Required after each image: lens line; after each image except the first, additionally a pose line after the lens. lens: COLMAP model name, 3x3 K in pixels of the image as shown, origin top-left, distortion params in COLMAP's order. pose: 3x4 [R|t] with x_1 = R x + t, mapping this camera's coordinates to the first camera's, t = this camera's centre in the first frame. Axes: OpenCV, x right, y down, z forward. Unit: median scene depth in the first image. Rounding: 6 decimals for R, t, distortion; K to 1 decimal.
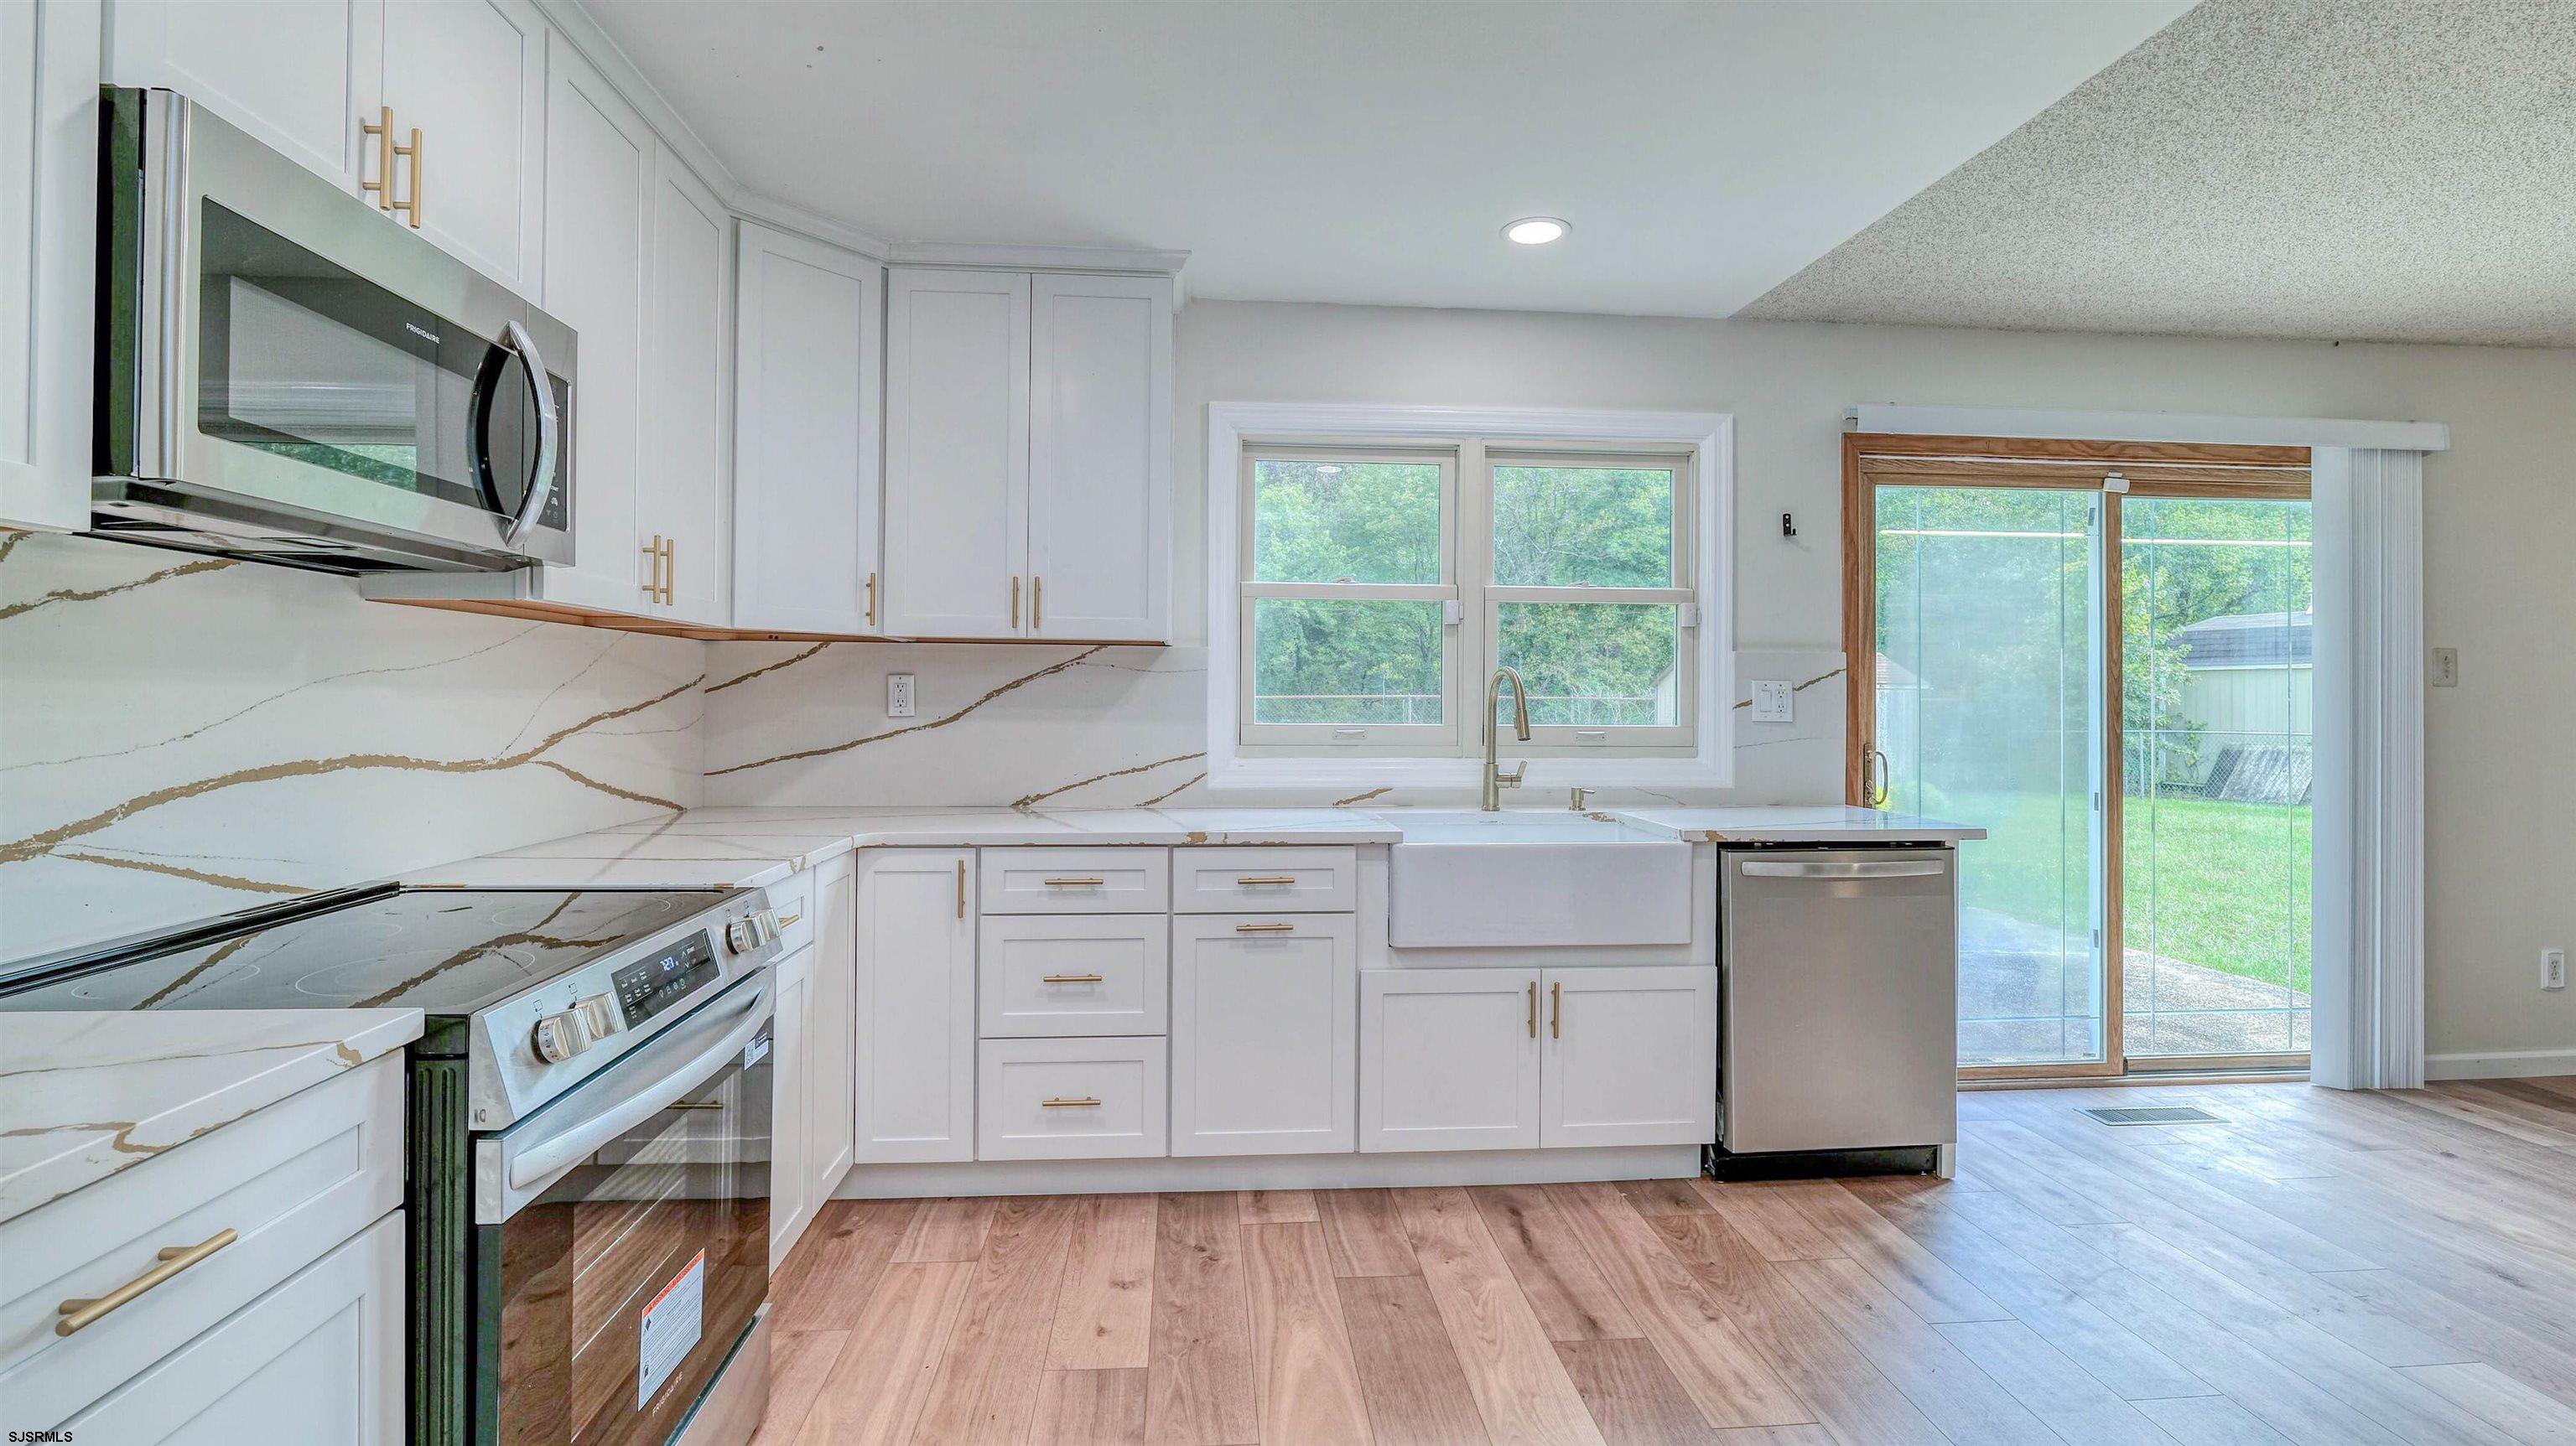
lens RADIAL K [[1125.2, 0, 1280.6], [0, 1125.2, 692.3], [0, 0, 1]] dist [0.000429, 0.000042]
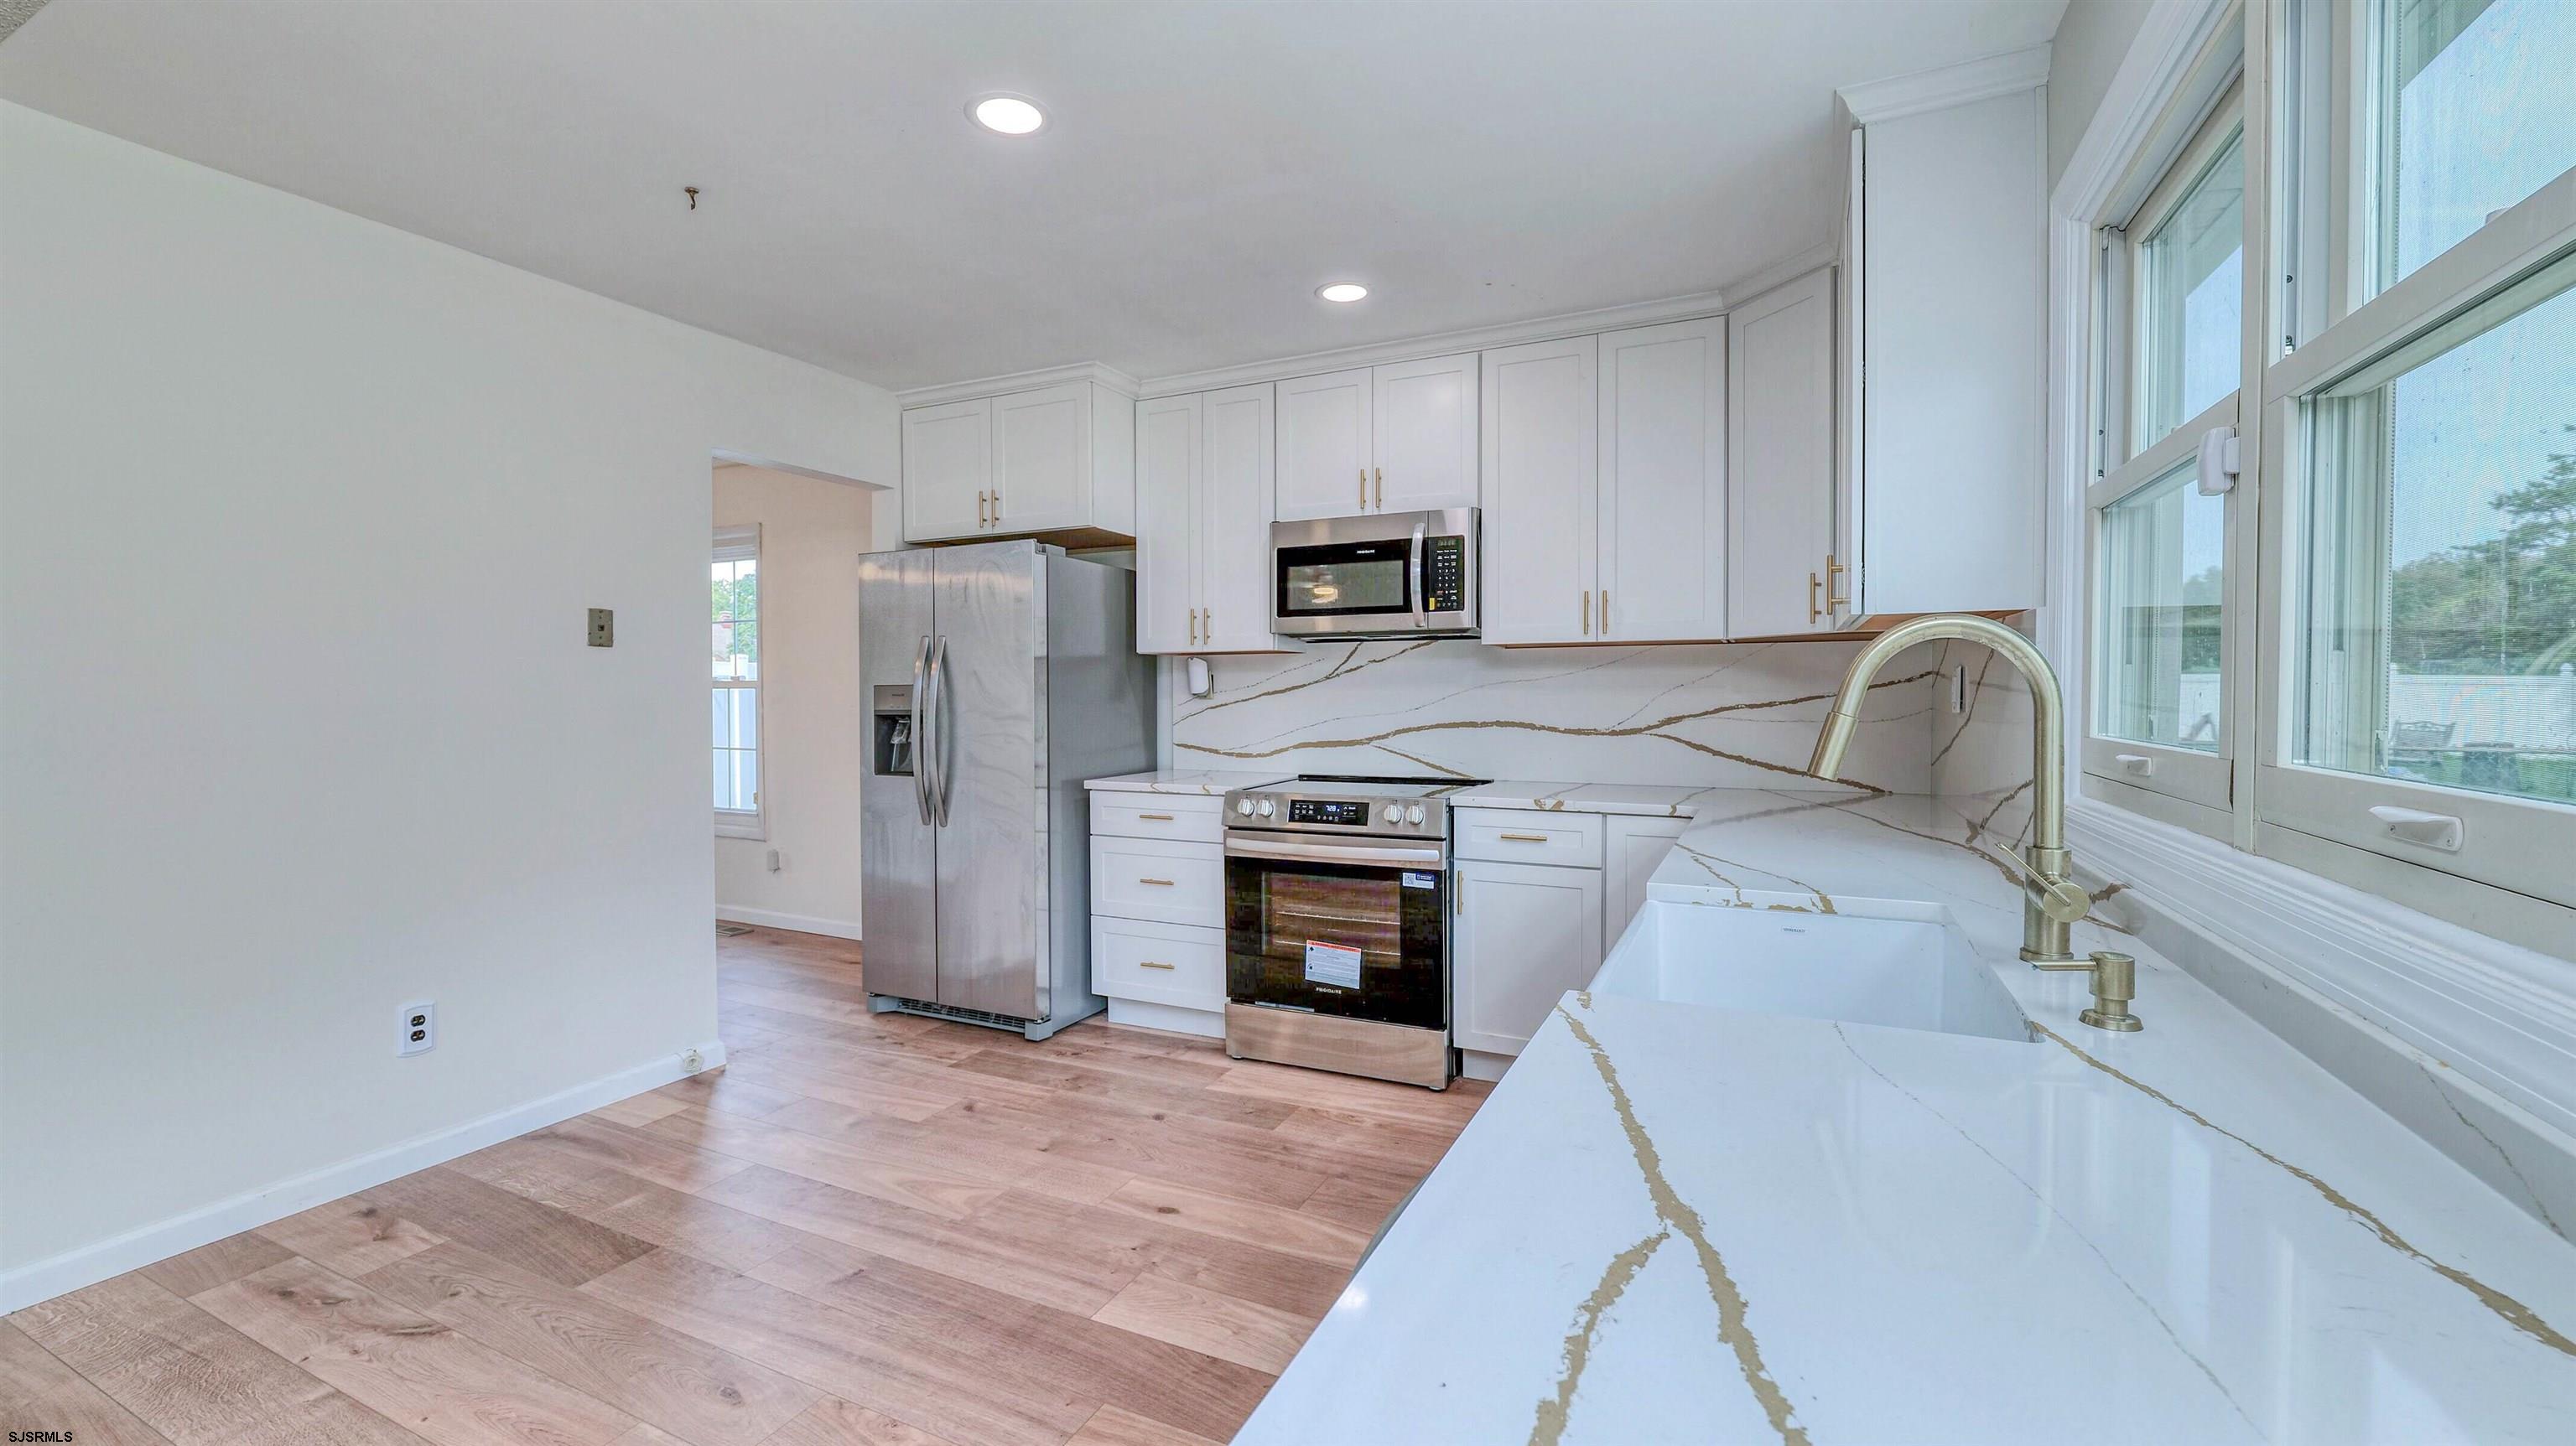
lens RADIAL K [[1056.4, 0, 1283.2], [0, 1056.4, 718.5], [0, 0, 1]] dist [-0.002246, -0.000129]
pose [[-0.515425, 0.016162, -0.856782, 0.833599], [0.006146, 0.999866, 0.015164, 0.012239], [0.856913, 0.002550, -0.515456, 1.222952]]
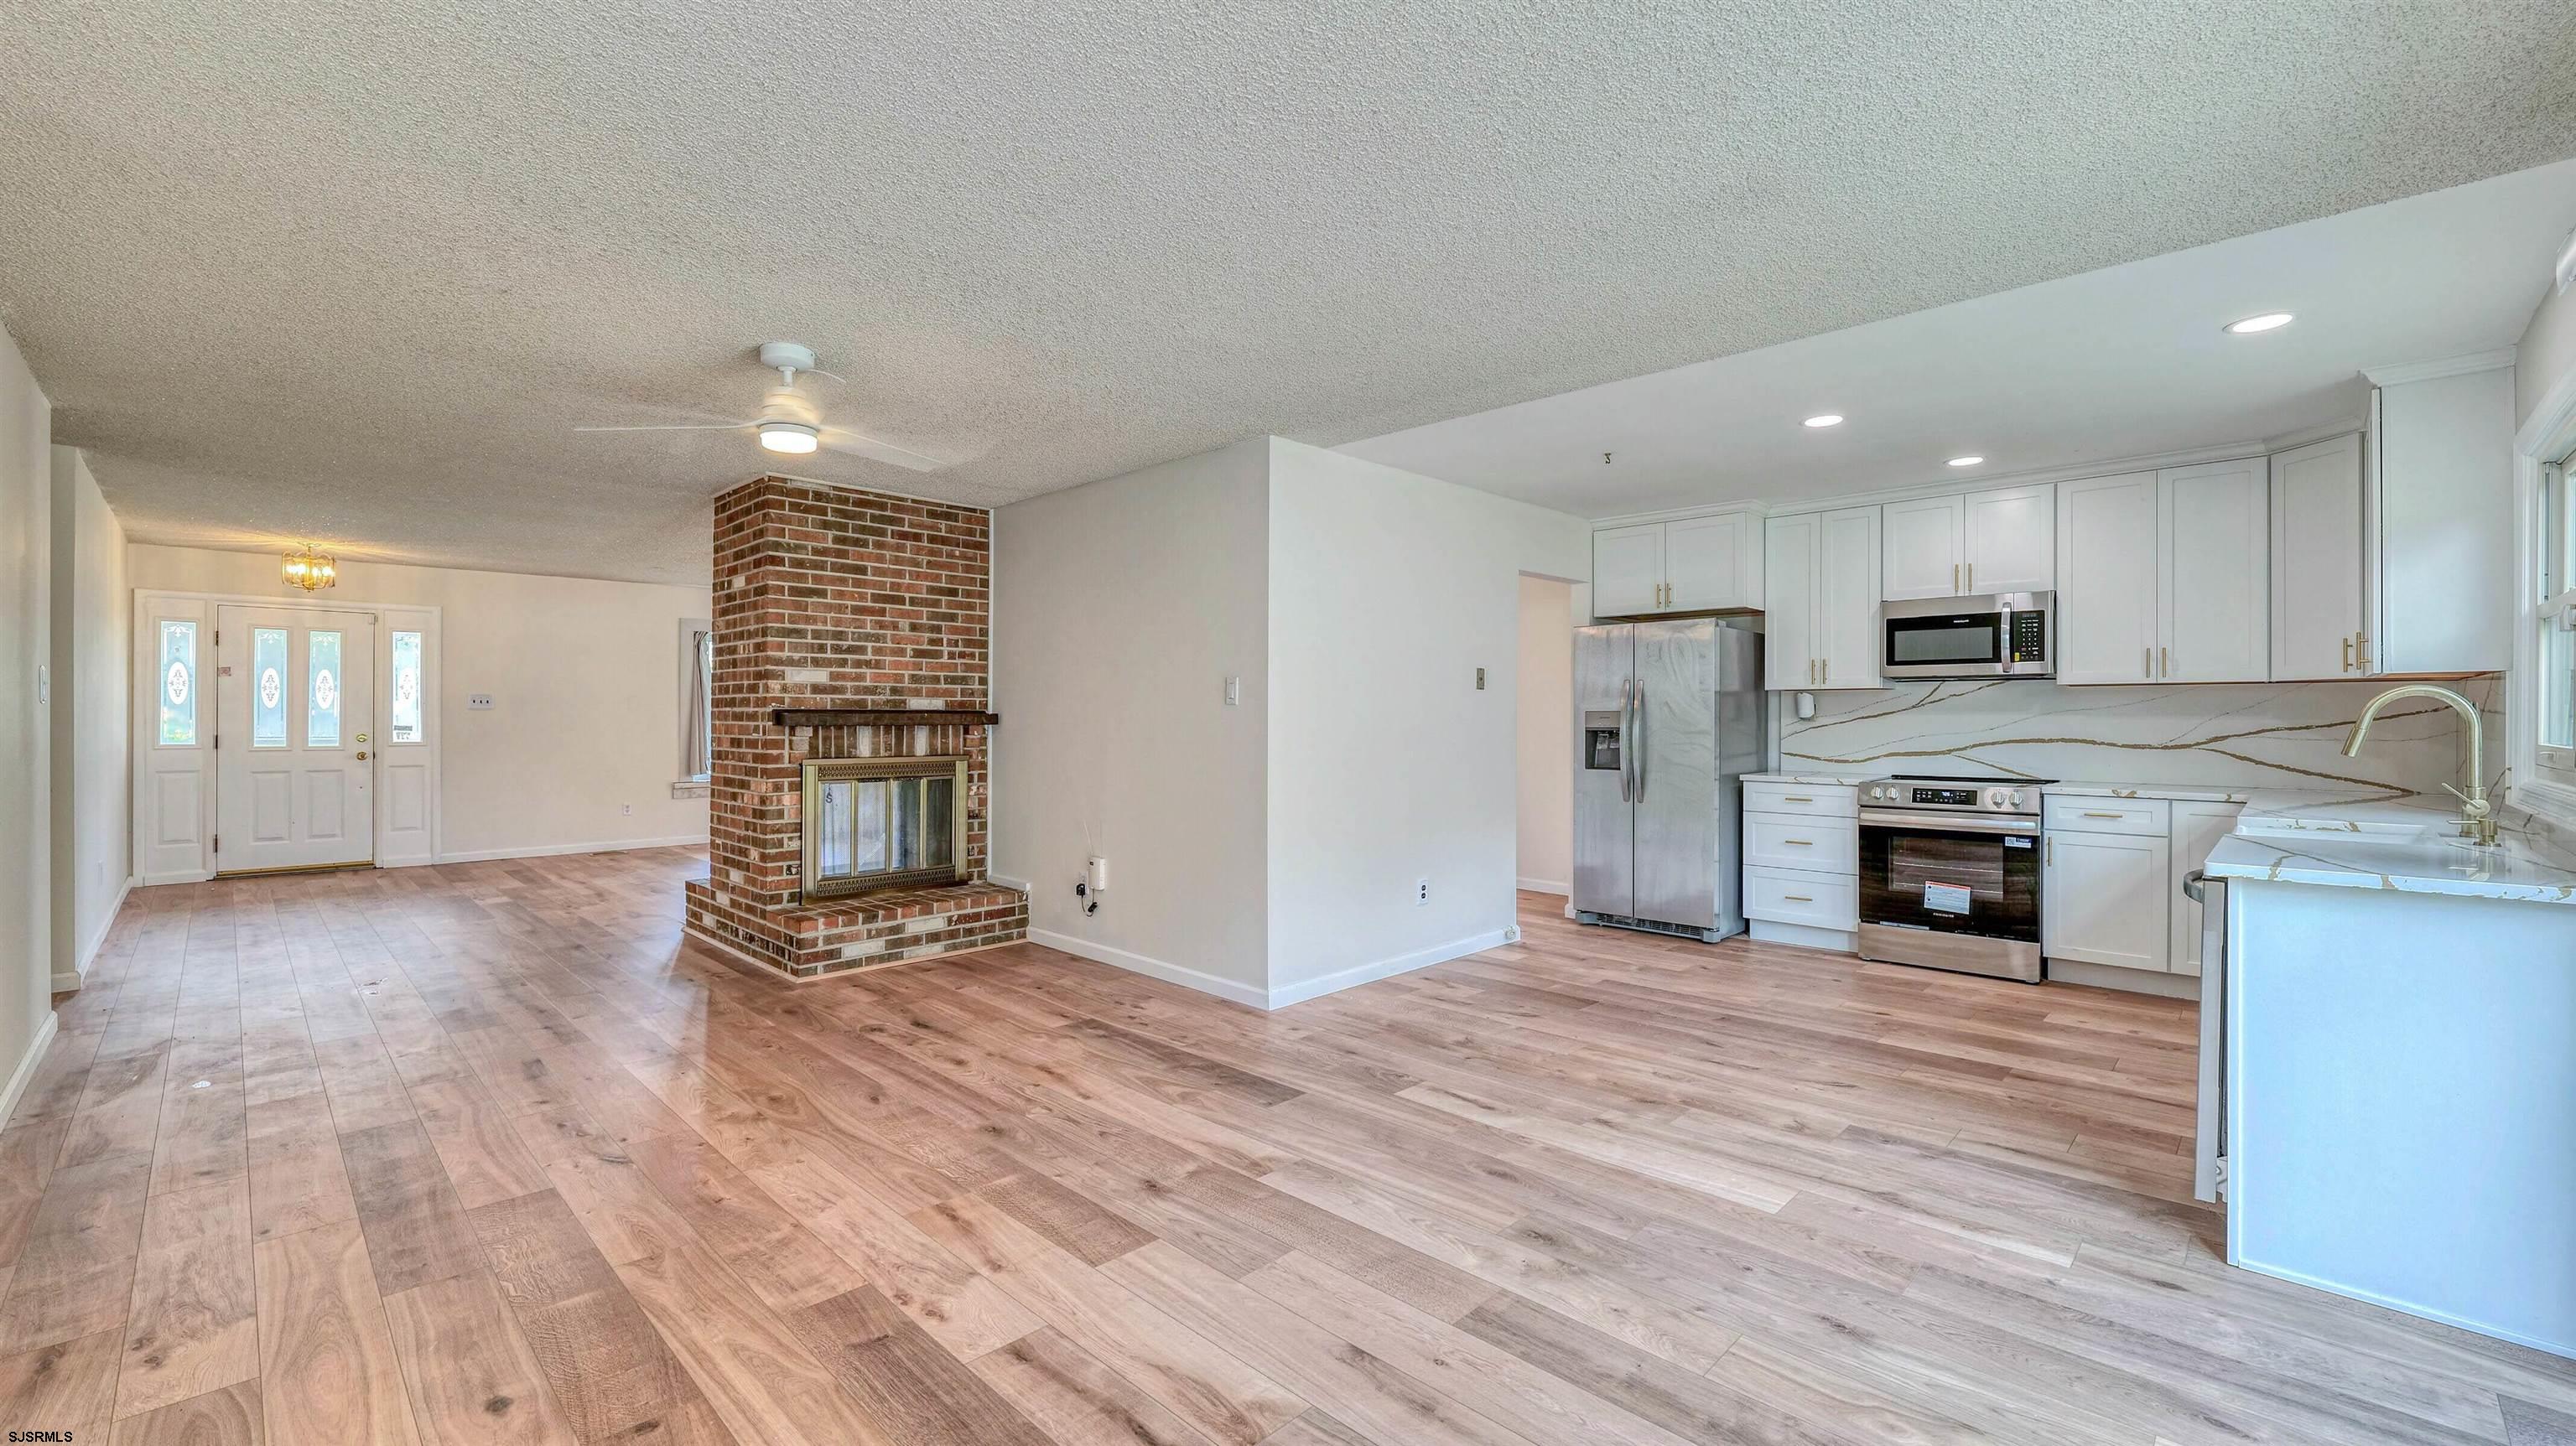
lens RADIAL K [[1060.0, 0, 1296.0], [0, 1060.0, 720.0], [0, 0, 1]] dist [-0.000751, -0.000195]
pose [[-0.757563, -0.004749, -0.652745, 1.910023], [-0.000888, 0.999980, -0.006244, 0.018697], [0.652761, -0.004151, -0.757552, 1.310320]]
